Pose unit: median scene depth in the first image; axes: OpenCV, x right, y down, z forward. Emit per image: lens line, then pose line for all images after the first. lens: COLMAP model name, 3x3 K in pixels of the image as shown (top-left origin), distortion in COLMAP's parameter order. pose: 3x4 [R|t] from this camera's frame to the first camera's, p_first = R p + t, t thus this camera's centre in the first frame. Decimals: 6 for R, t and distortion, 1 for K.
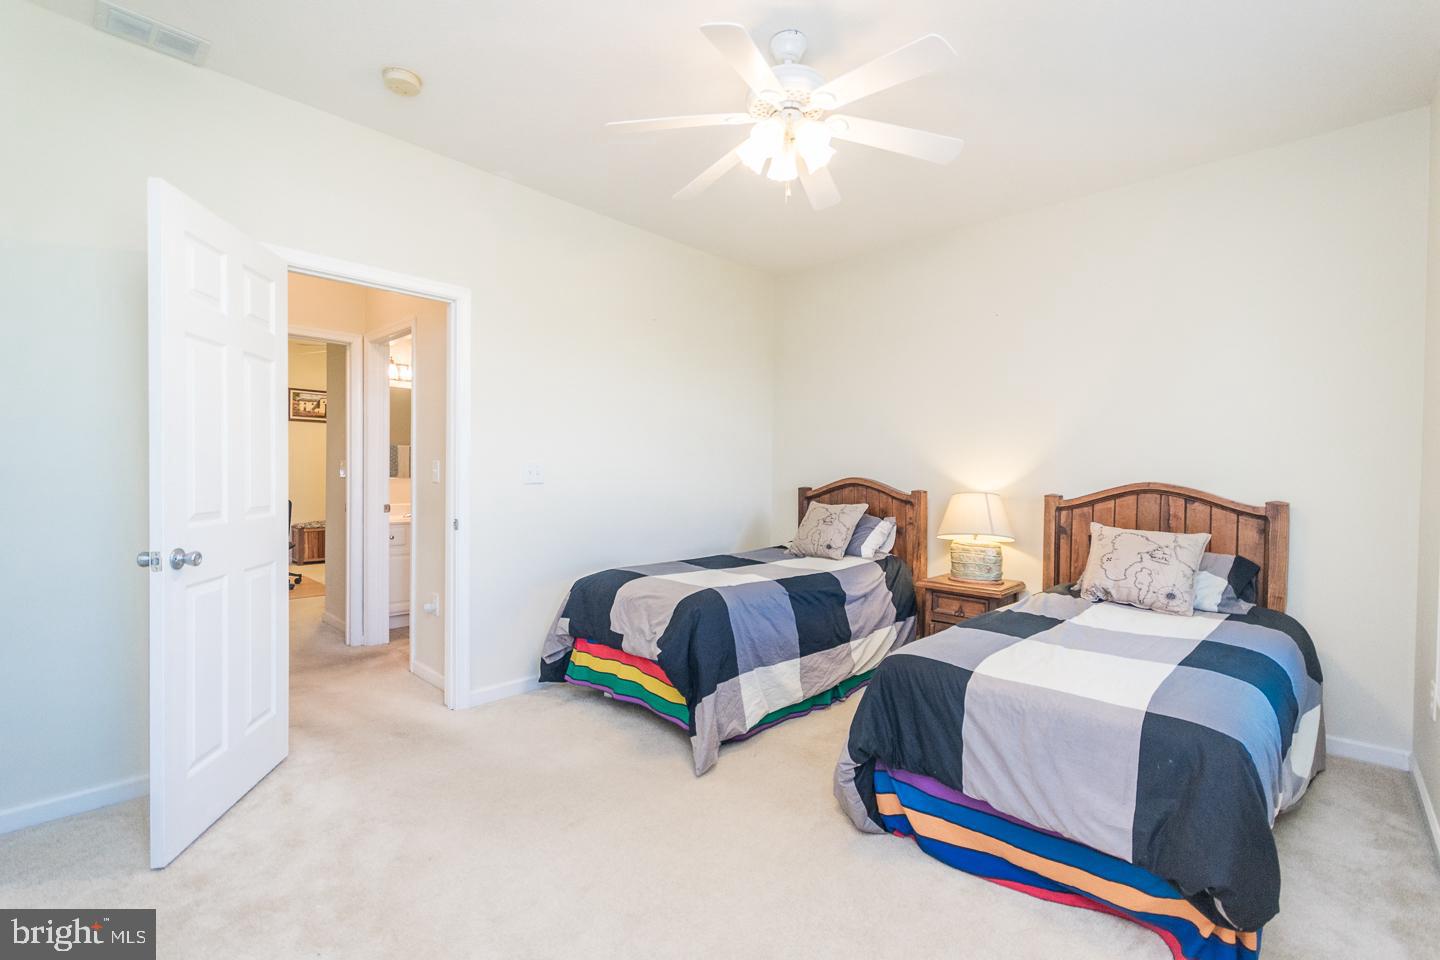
lens RADIAL K [[639.9, 0, 711.3], [0, 639.9, 485.8], [0, 0, 1]] dist [0.000711, -0.000921]
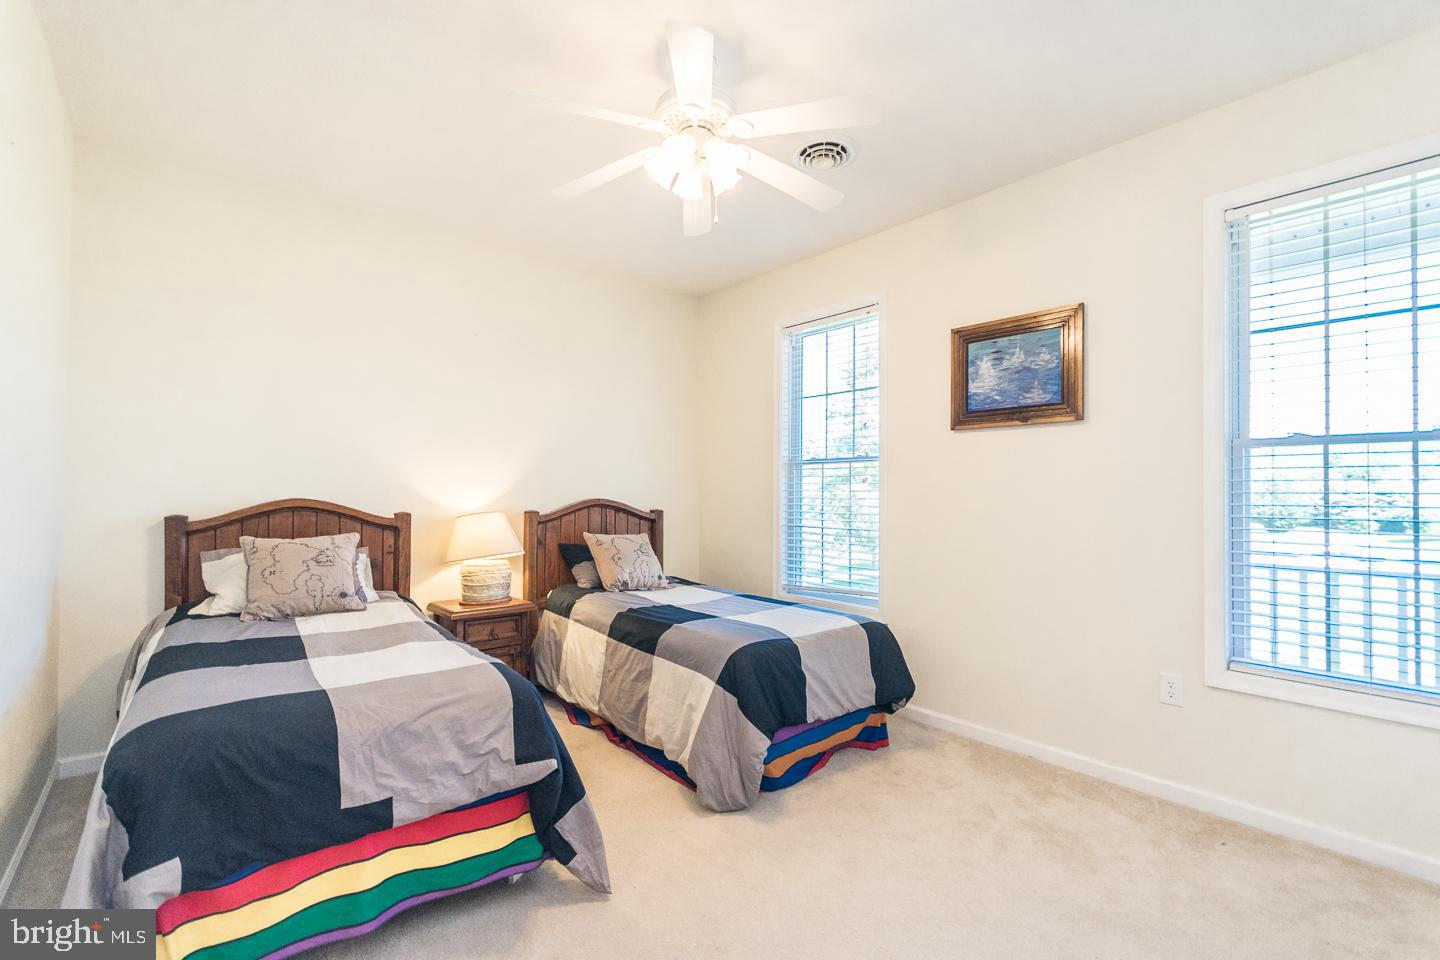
lens RADIAL K [[639.9, 0, 709.8], [0, 639.9, 478.8], [0, 0, 1]] dist [0.000711, -0.000921]
pose [[0.108911, 0.001436, 0.994050, -0.644768], [0.006919, 0.999974, -0.002203, -0.044515], [-0.994027, 0.007118, 0.108898, 0.628440]]
